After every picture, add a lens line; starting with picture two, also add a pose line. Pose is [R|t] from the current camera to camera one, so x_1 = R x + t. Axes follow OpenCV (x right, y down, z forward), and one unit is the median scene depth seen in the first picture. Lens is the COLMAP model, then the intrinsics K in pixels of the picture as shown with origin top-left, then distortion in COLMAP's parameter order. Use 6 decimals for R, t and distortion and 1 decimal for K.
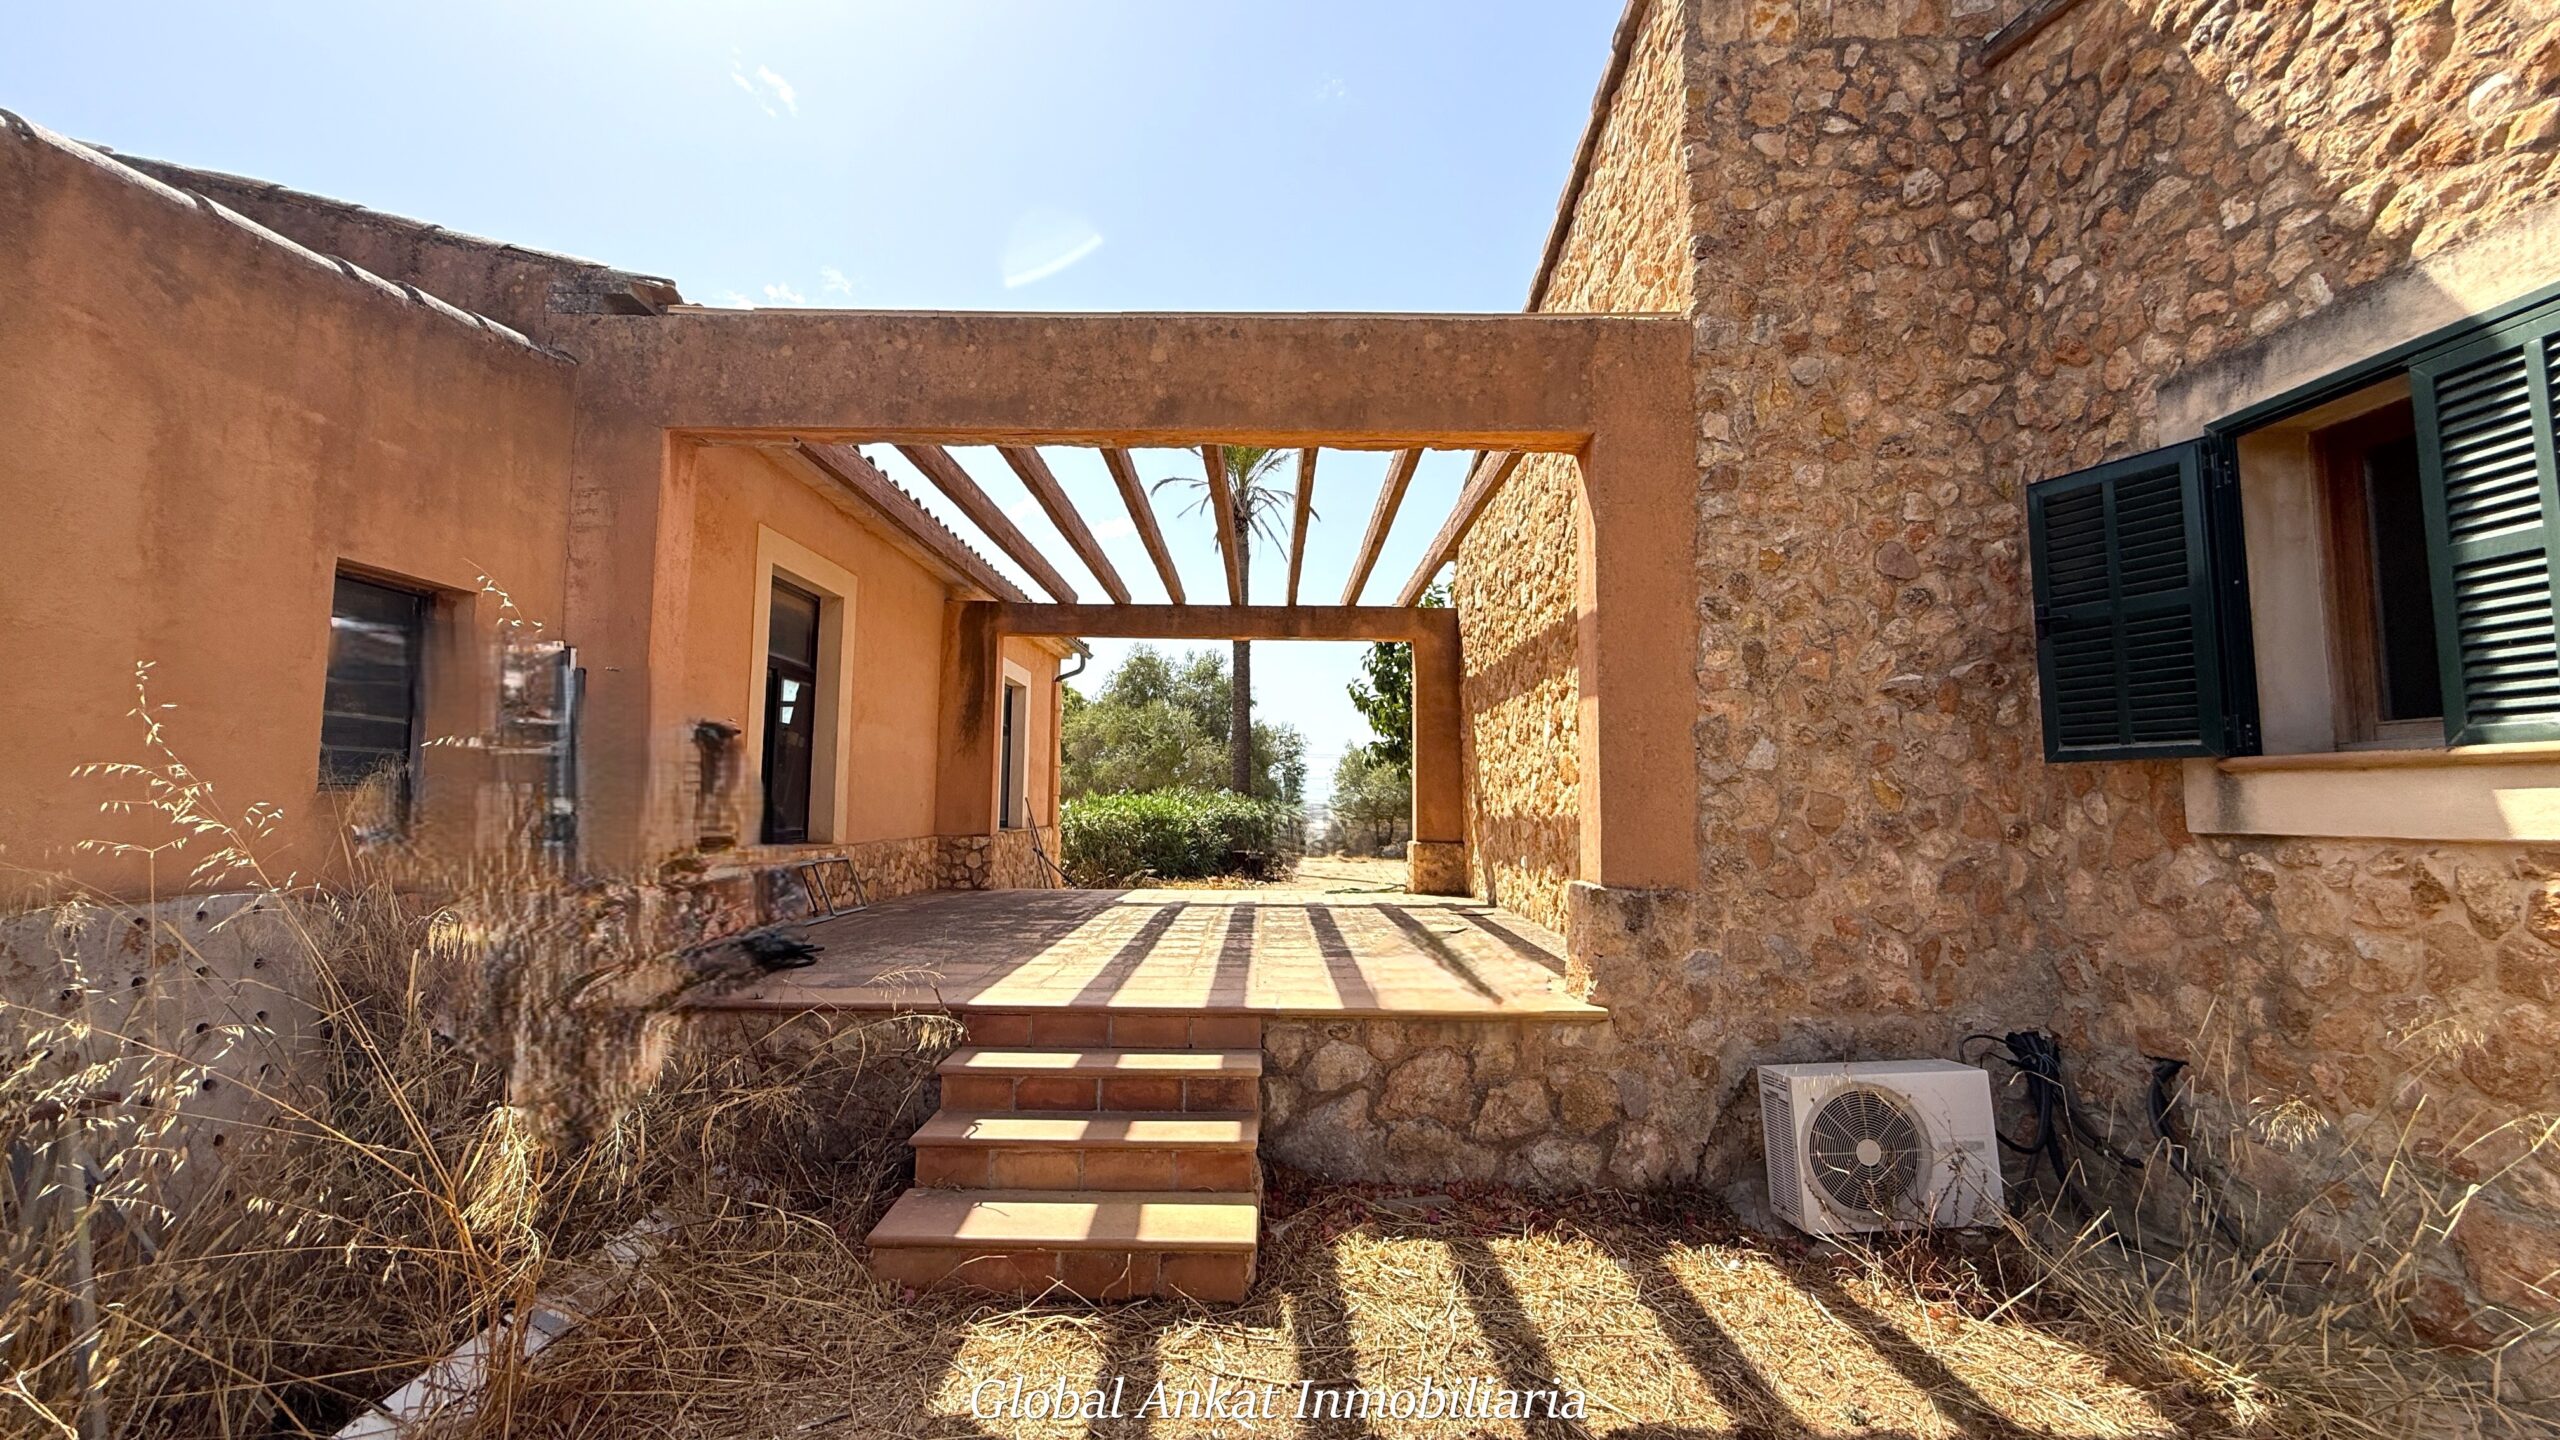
lens RADIAL K [[1023.2, 0, 1276.6], [0, 1023.2, 714.3], [0, 0, 1]] dist [-0.000901, 0.000322]
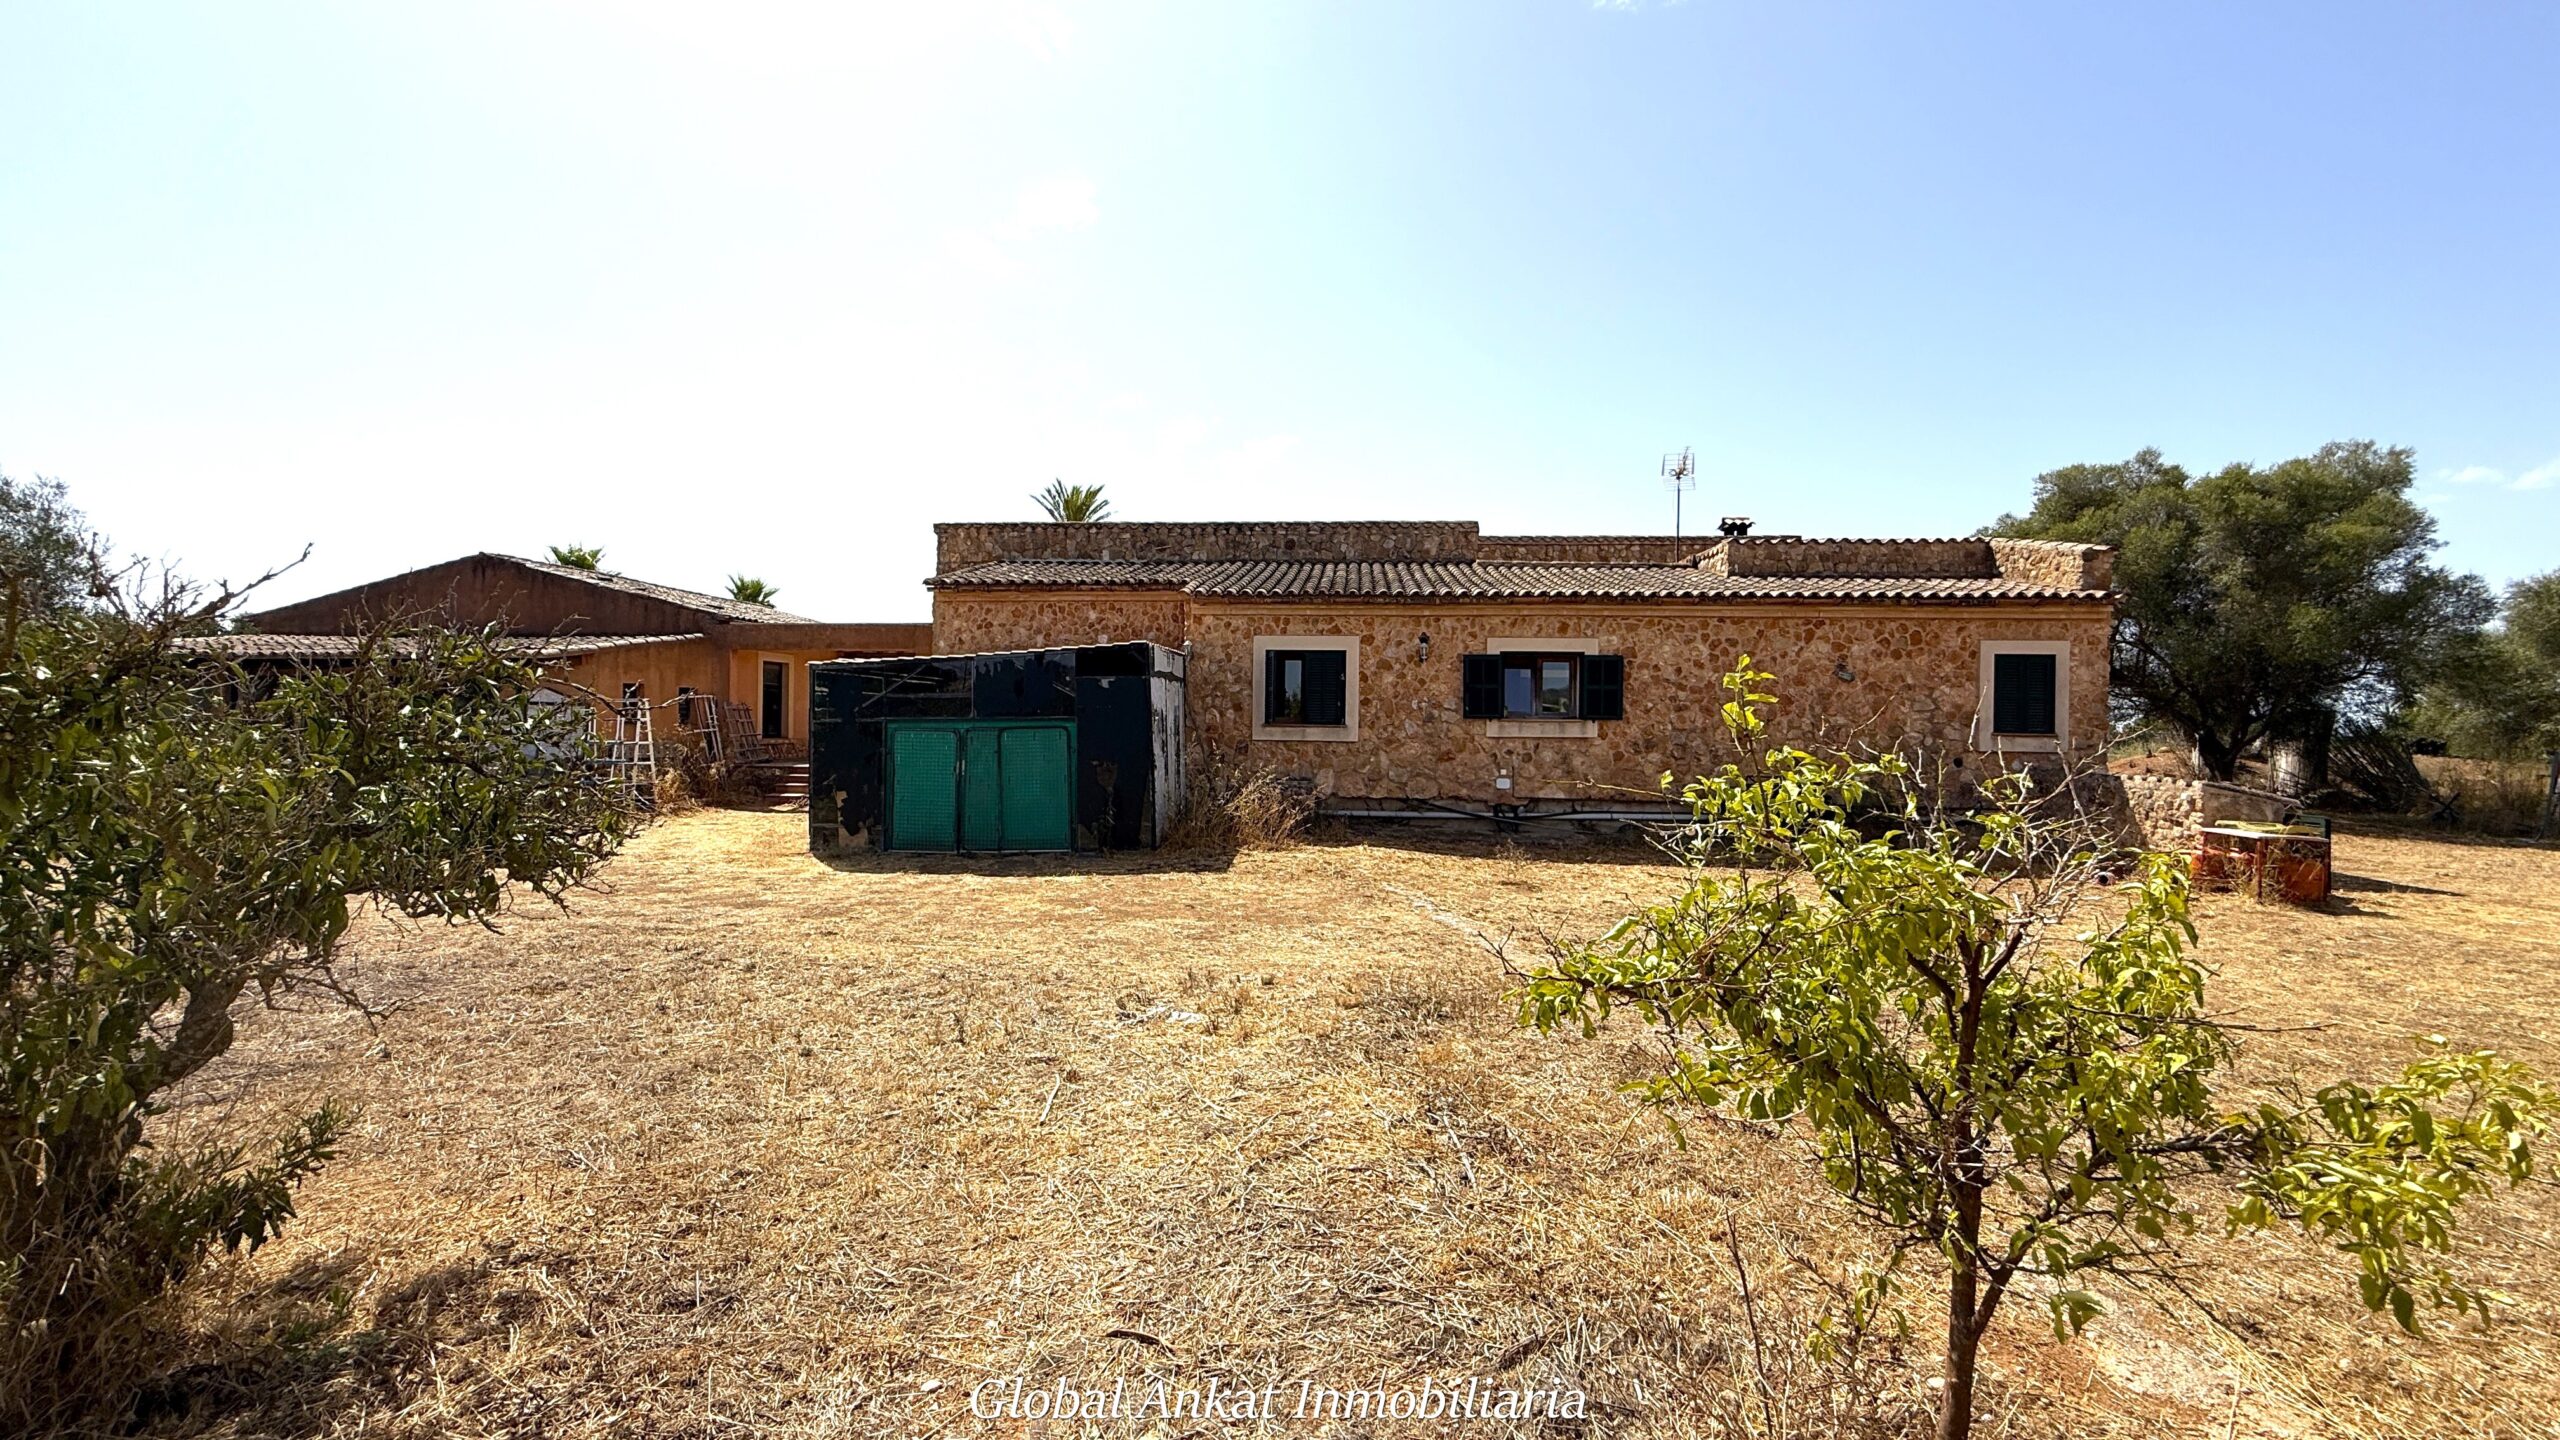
lens RADIAL K [[1023.2, 0, 1277.3], [0, 1023.2, 724.1], [0, 0, 1]] dist [-0.000901, 0.000322]
pose [[0.996172, 0.001724, -0.087403, 2.395152], [0.006113, 0.995984, 0.089317, -0.344776], [0.087206, -0.089509, 0.992161, -3.594653]]
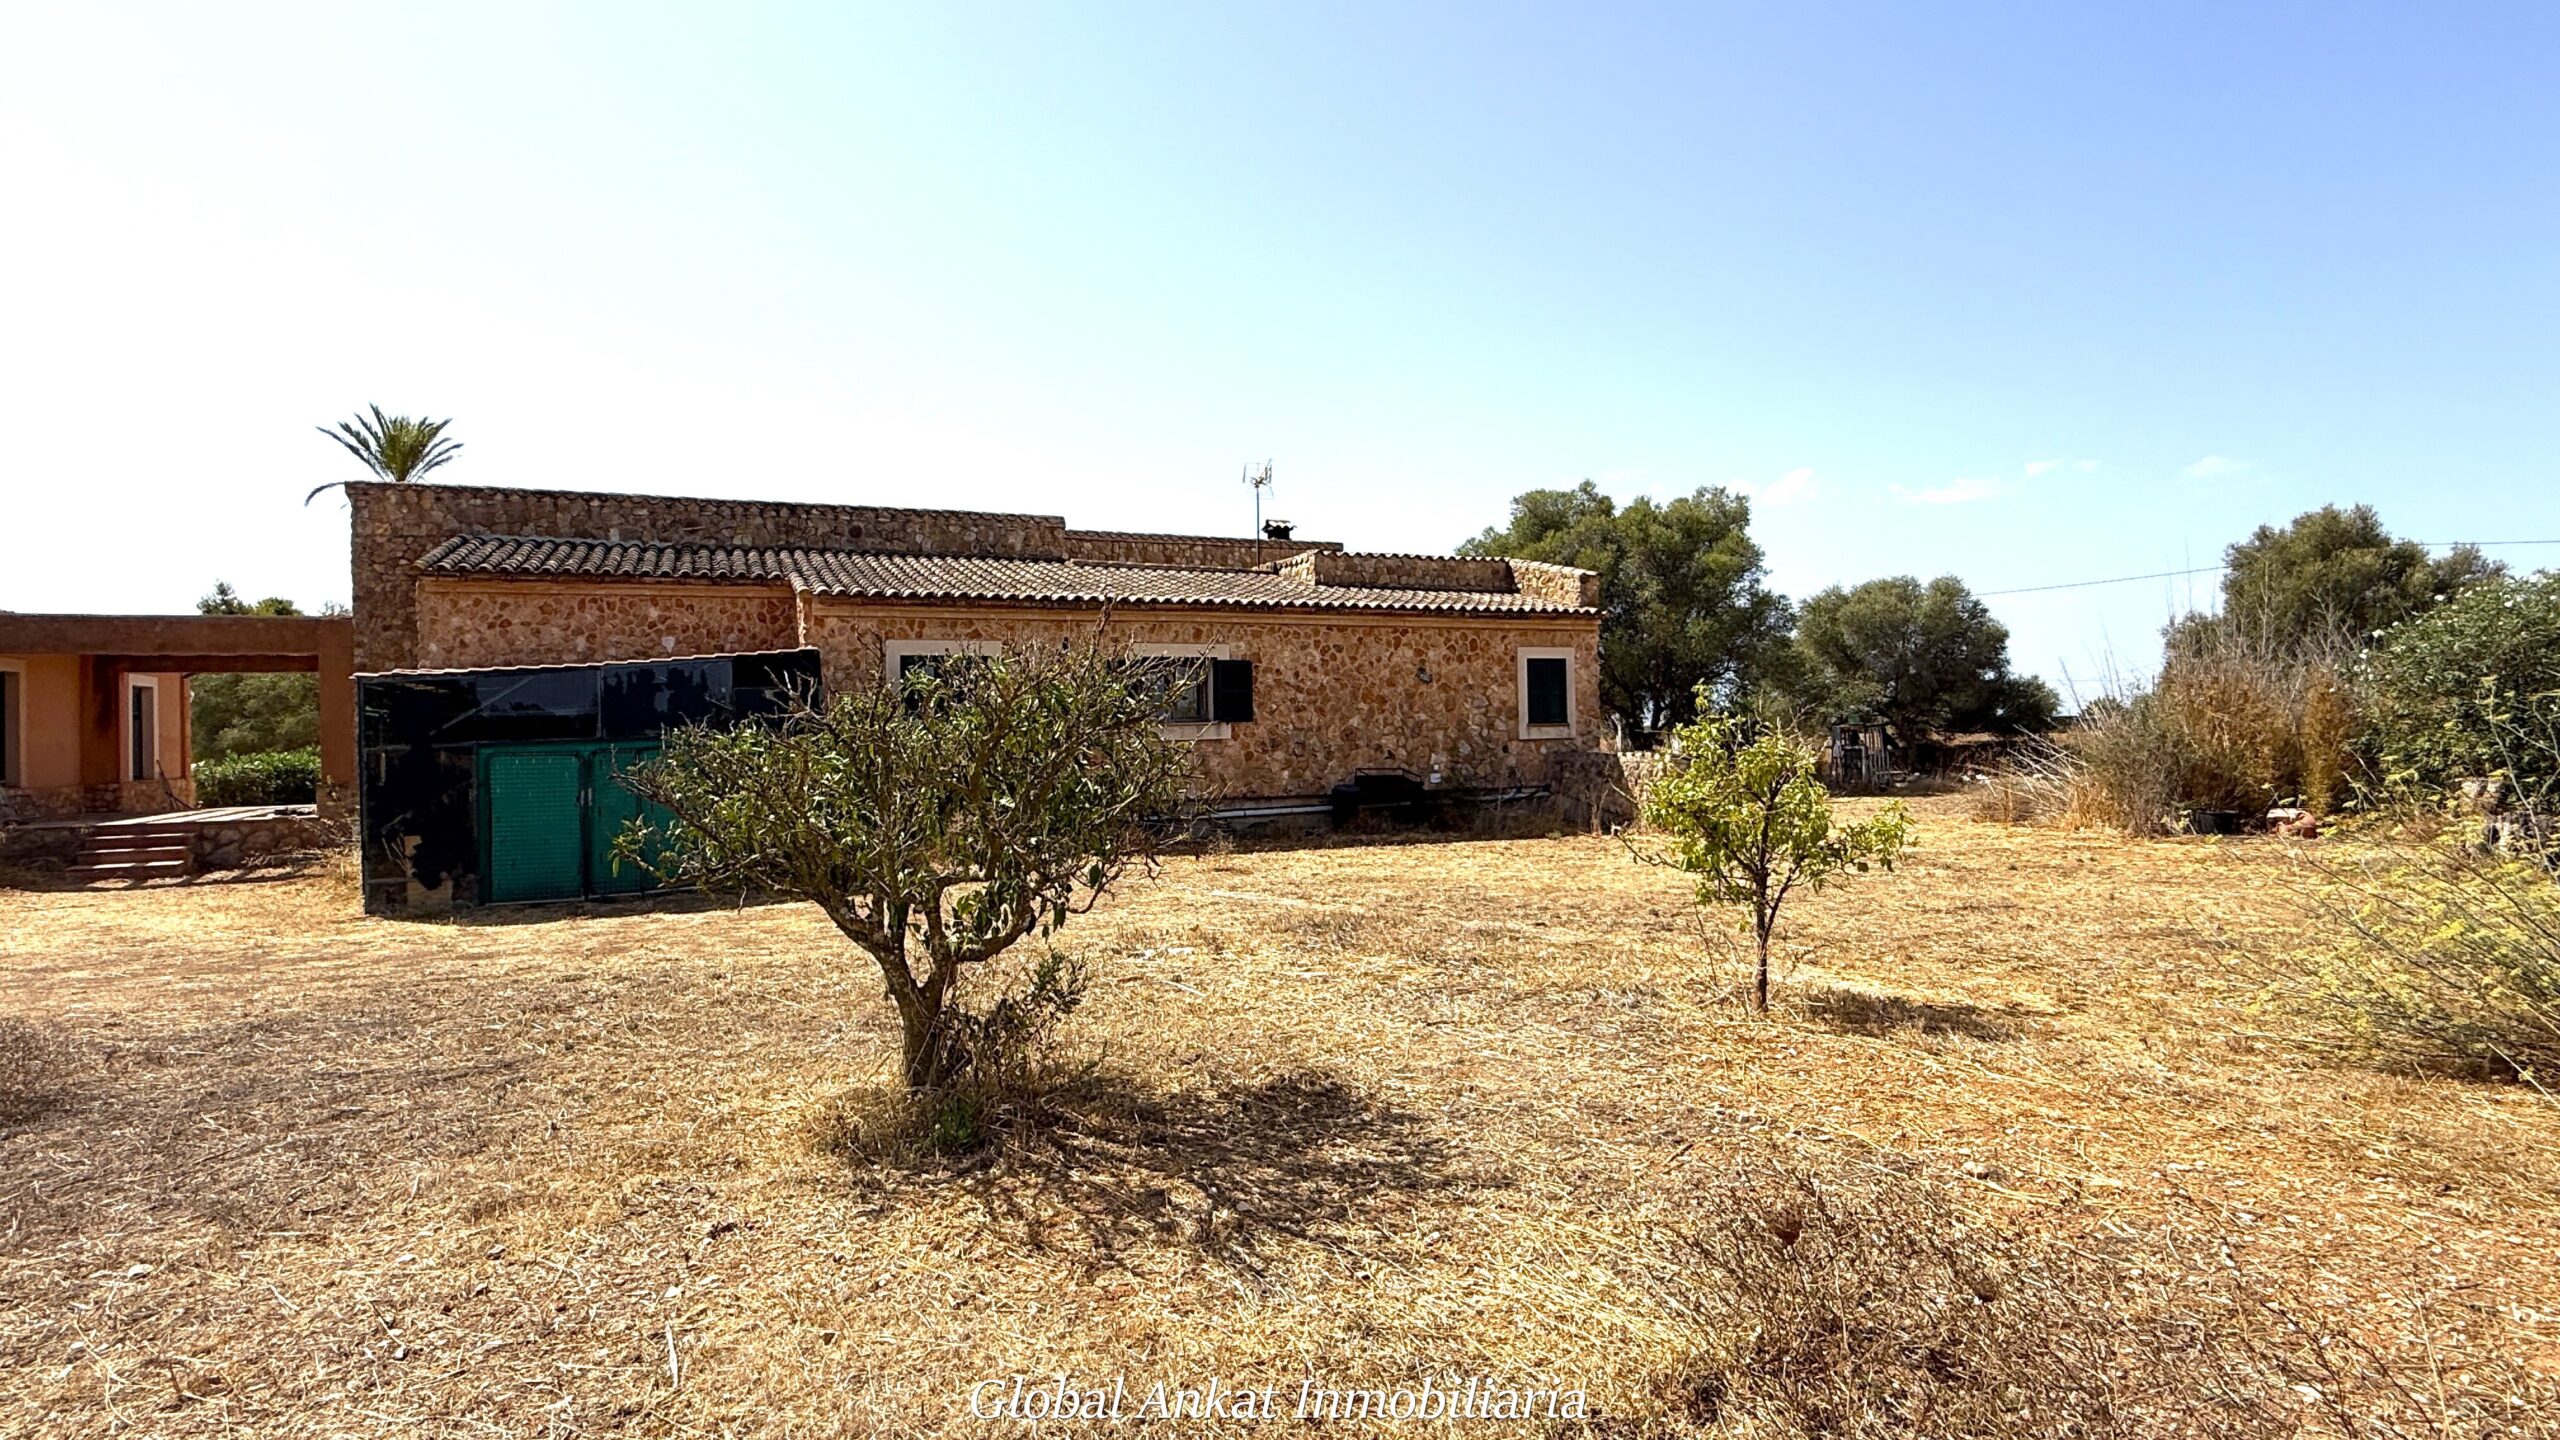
lens RADIAL K [[1303.0, 0, 1285.7], [0, 1303.0, 715.1], [0, 0, 1]] dist [-0.004836, 0.000854]
pose [[0.910768, -0.024377, 0.412198, 1.465035], [-0.005803, 0.997402, 0.071807, -0.399171], [-0.412877, -0.067791, 0.908260, -4.329382]]
